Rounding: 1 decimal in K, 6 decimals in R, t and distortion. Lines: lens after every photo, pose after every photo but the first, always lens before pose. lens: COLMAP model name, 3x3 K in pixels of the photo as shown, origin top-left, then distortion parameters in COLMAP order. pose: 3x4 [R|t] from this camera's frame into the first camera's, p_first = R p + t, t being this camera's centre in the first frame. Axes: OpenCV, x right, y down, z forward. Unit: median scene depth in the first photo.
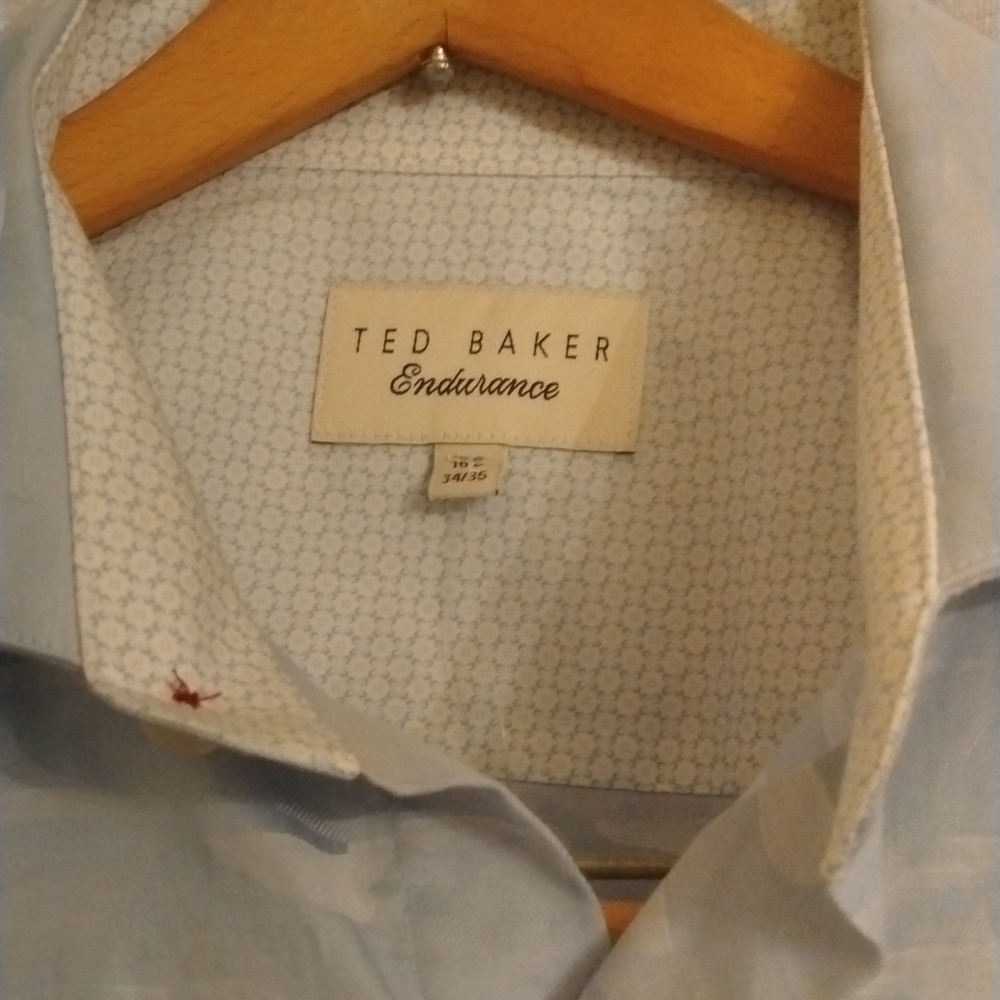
lens RADIAL K [[1921.3, 0, 494.5], [0, 1921.3, 500.4], [0, 0, 1]] dist [0.002539, 0.000000]
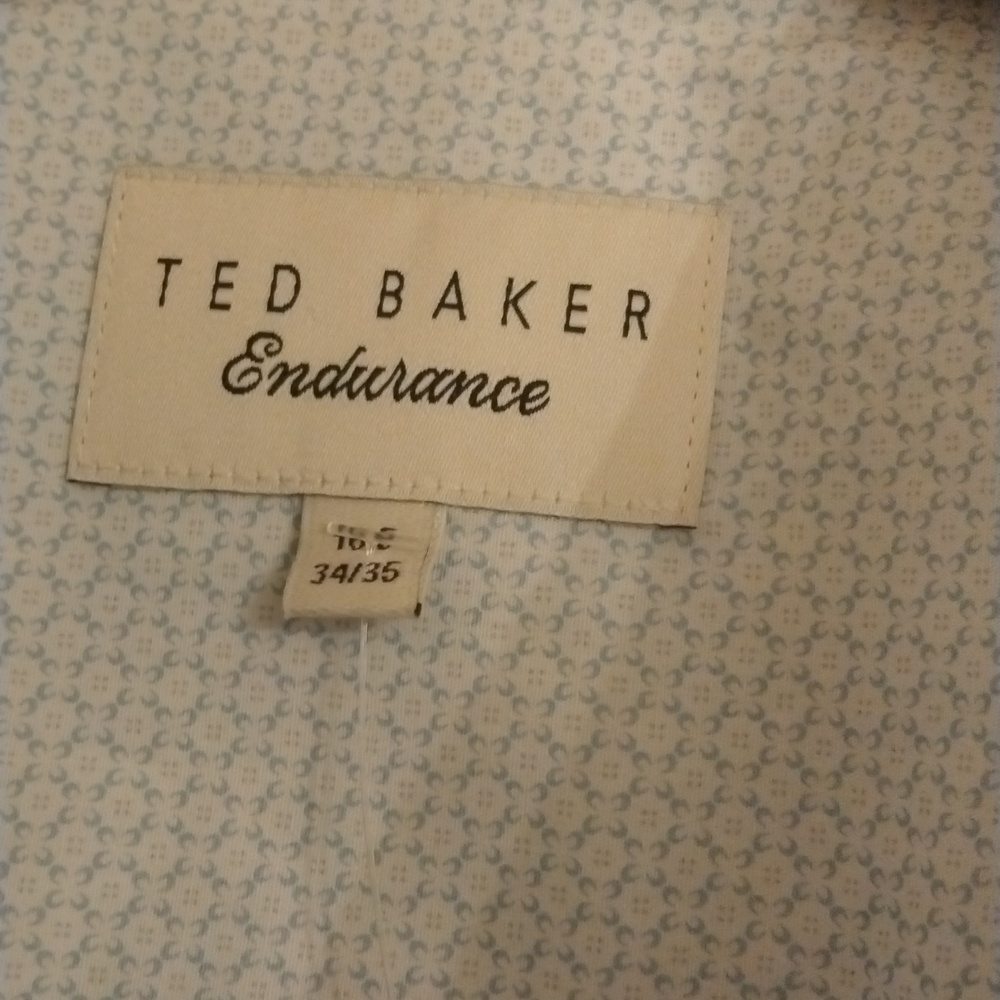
lens RADIAL K [[1921.3, 0, 507.2], [0, 1921.3, 500.0], [0, 0, 1]] dist [0.002539, 0.000000]
pose [[0.999753, 0.022120, 0.002129, 0.021845], [-0.022222, 0.995580, 0.091251, -0.076019], [-0.000101, -0.091276, 0.995826, 0.491692]]
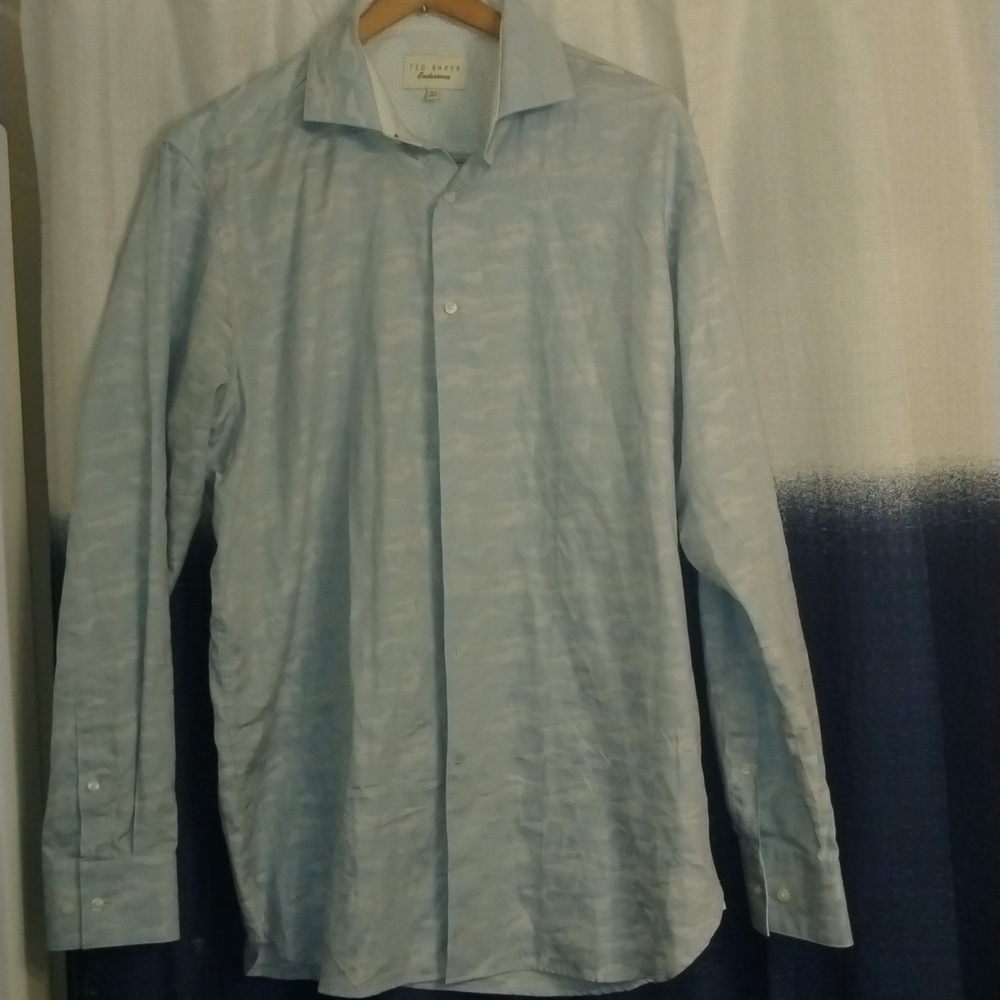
lens RADIAL K [[1921.3, 0, 499.6], [0, 1921.3, 501.1], [0, 0, 1]] dist [0.002539, 0.000000]
pose [[0.998490, -0.041195, 0.036341, -0.069910], [0.029301, 0.958968, 0.281996, -0.422148], [-0.046467, -0.280506, 0.958727, -4.354138]]
